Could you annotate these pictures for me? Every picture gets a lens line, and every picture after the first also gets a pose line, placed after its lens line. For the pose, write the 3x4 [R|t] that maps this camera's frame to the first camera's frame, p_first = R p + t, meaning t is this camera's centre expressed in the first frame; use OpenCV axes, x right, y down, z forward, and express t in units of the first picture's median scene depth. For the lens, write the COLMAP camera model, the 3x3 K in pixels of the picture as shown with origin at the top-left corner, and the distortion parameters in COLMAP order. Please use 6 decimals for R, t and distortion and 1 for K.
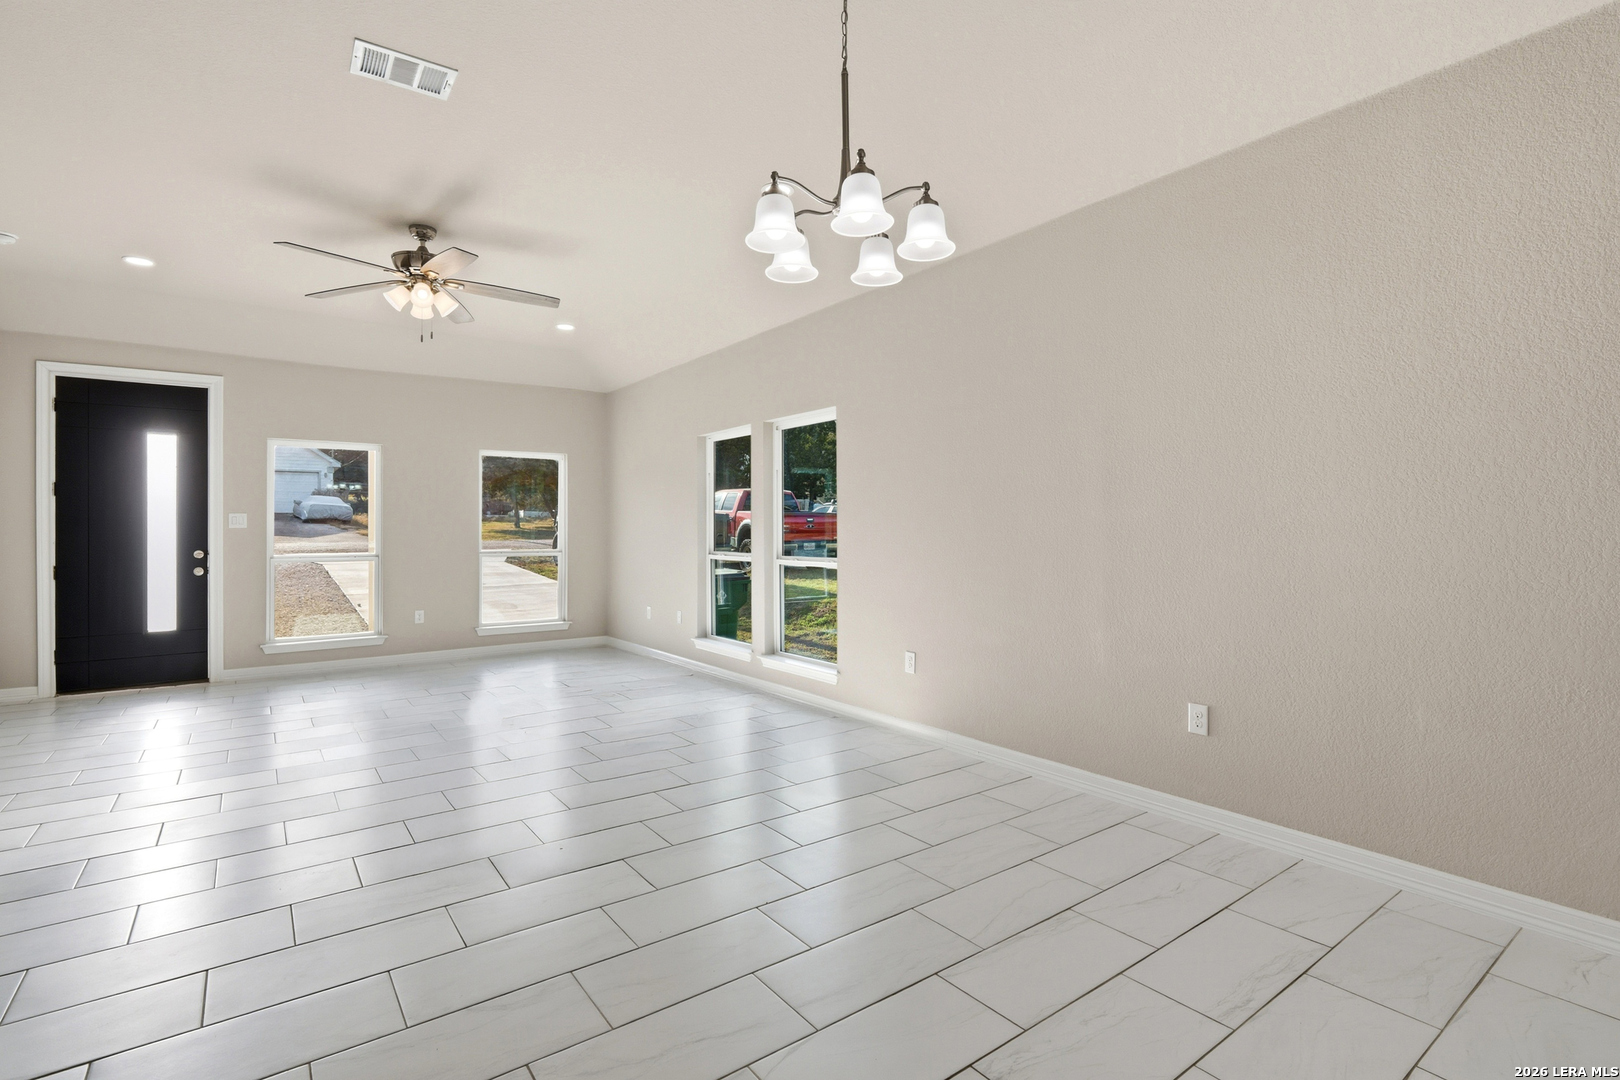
lens RADIAL K [[770.0, 0, 806.0], [0, 770.0, 523.5], [0, 0, 1]] dist [-0.000175, -0.000387]
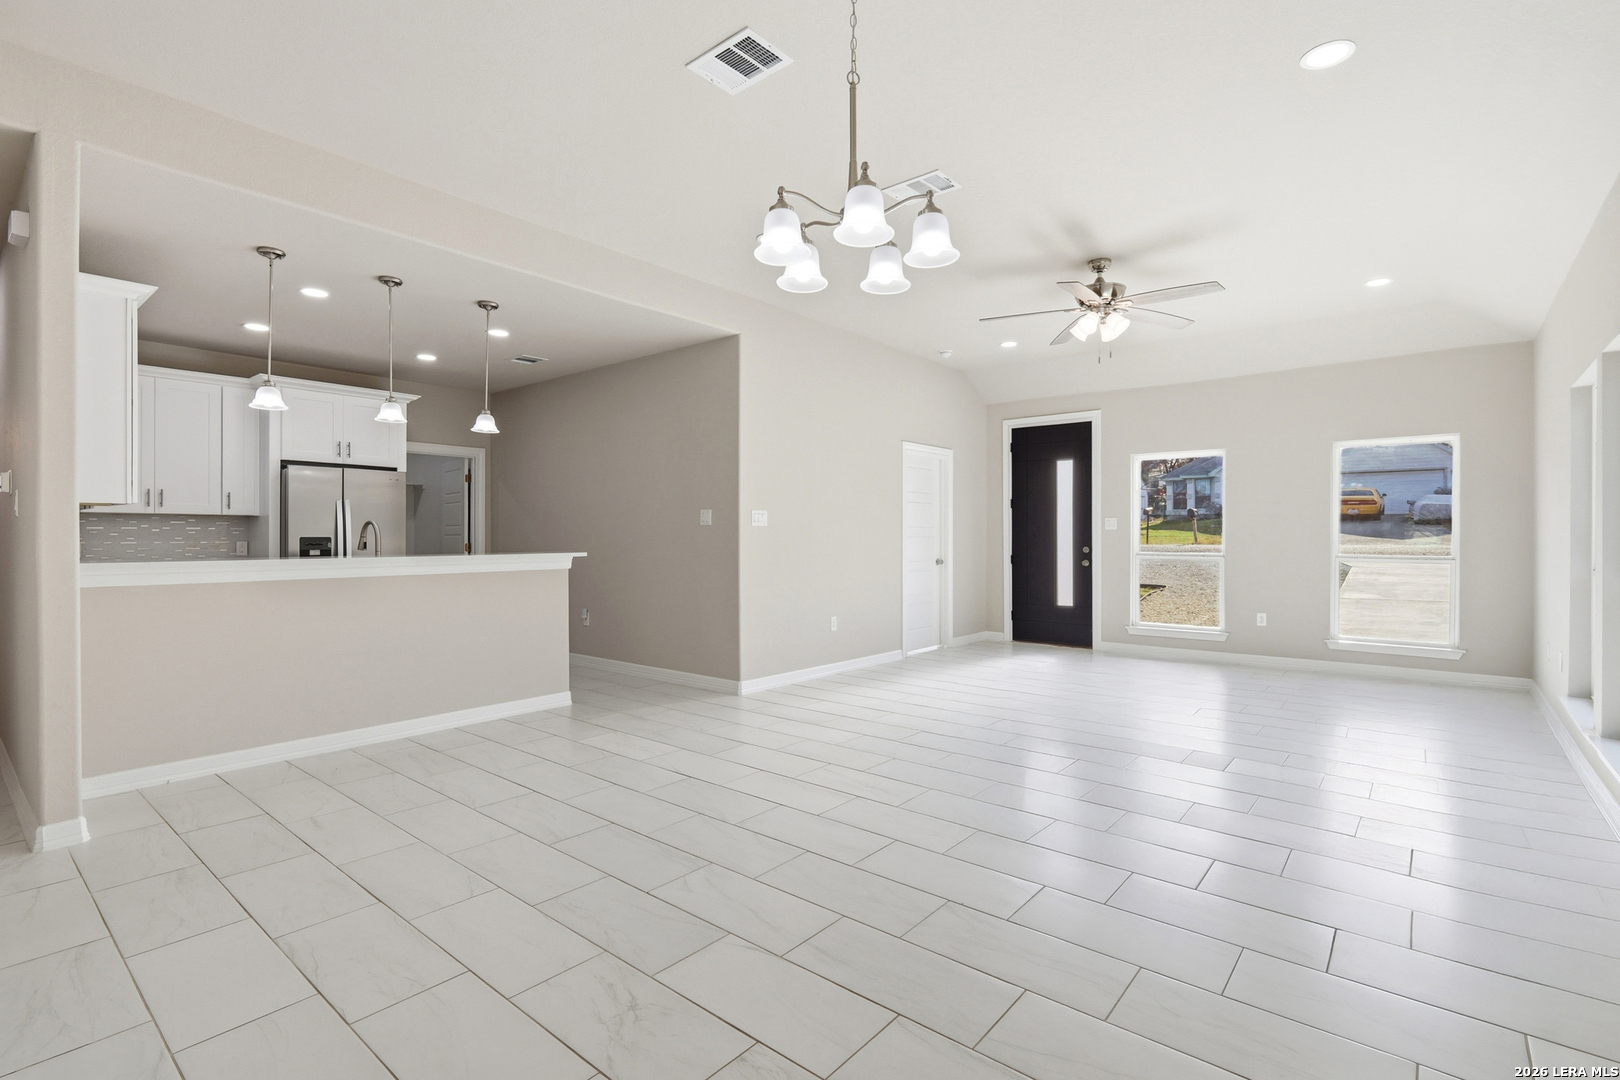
lens RADIAL K [[754.2, 0, 816.9], [0, 754.2, 533.9], [0, 0, 1]] dist [-0.002928, 0.000079]
pose [[0.252482, 0.005941, -0.967583, 0.331512], [0.006187, 0.999951, 0.007755, 0.000461], [0.967582, -0.007944, 0.252432, 0.235316]]
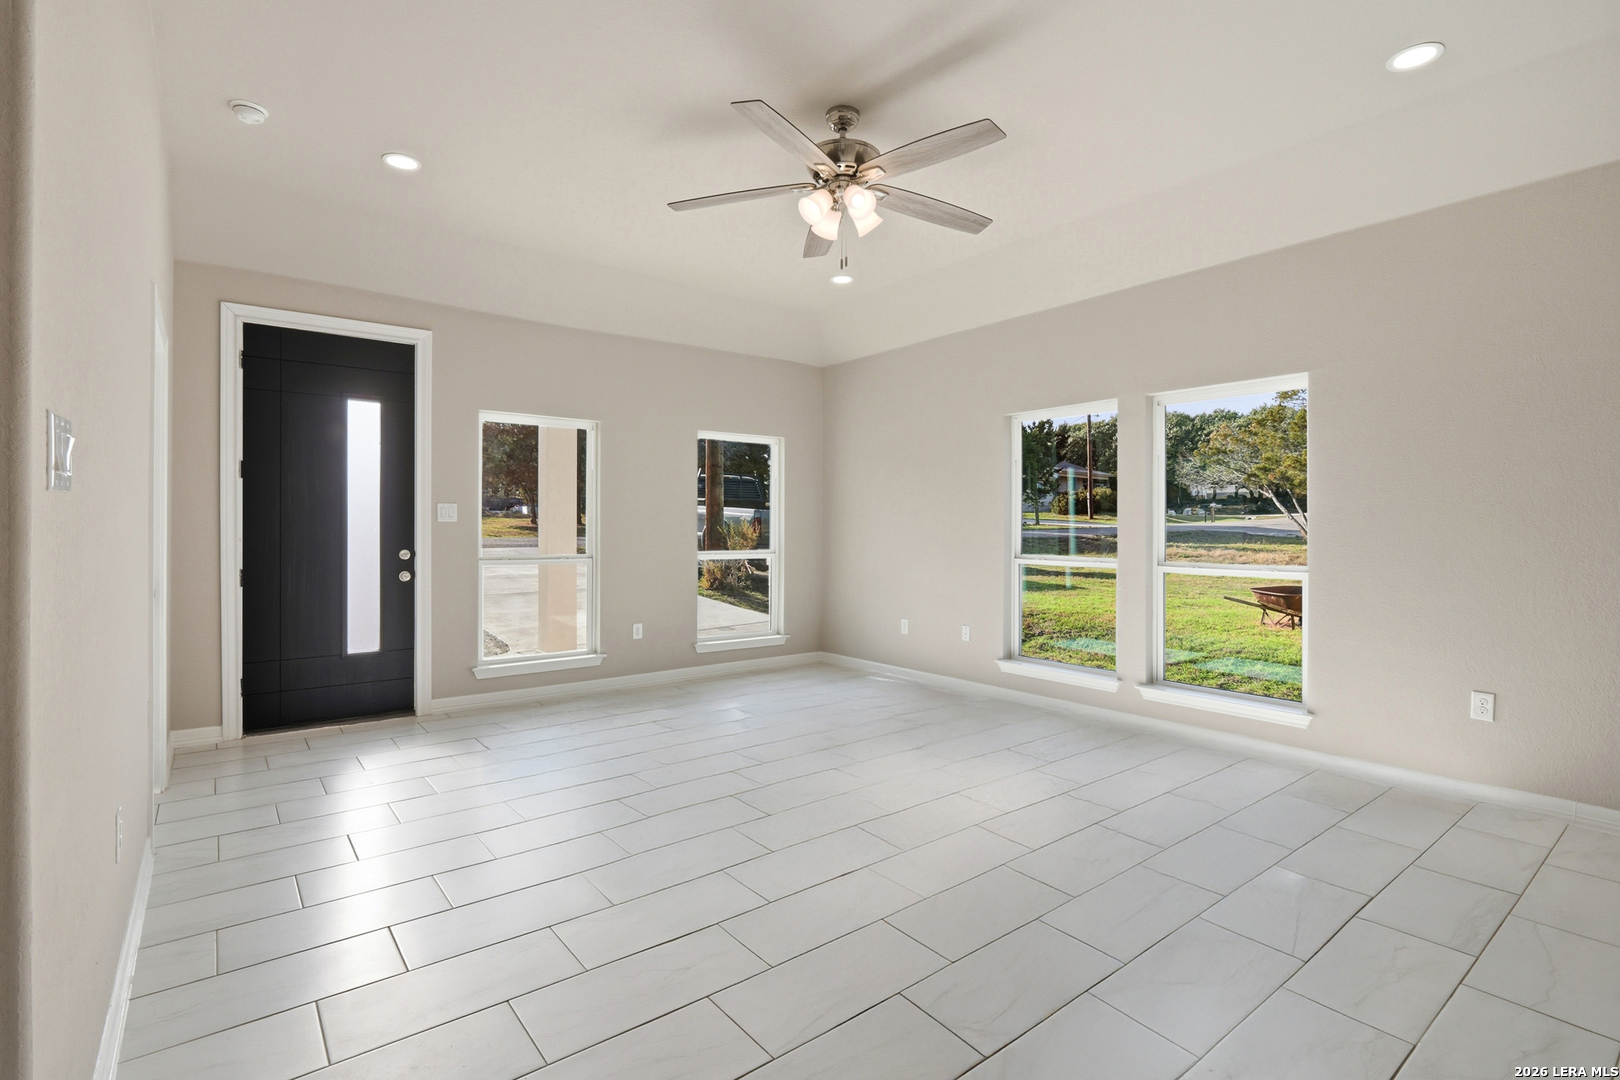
lens RADIAL K [[773.3, 0, 810.6], [0, 773.3, 530.0], [0, 0, 1]] dist [-0.002493, -0.000032]
pose [[0.999430, 0.007560, 0.032911, -0.396535], [-0.007898, 0.999917, 0.010145, 0.003203], [-0.032831, -0.010399, 0.999407, 0.190777]]
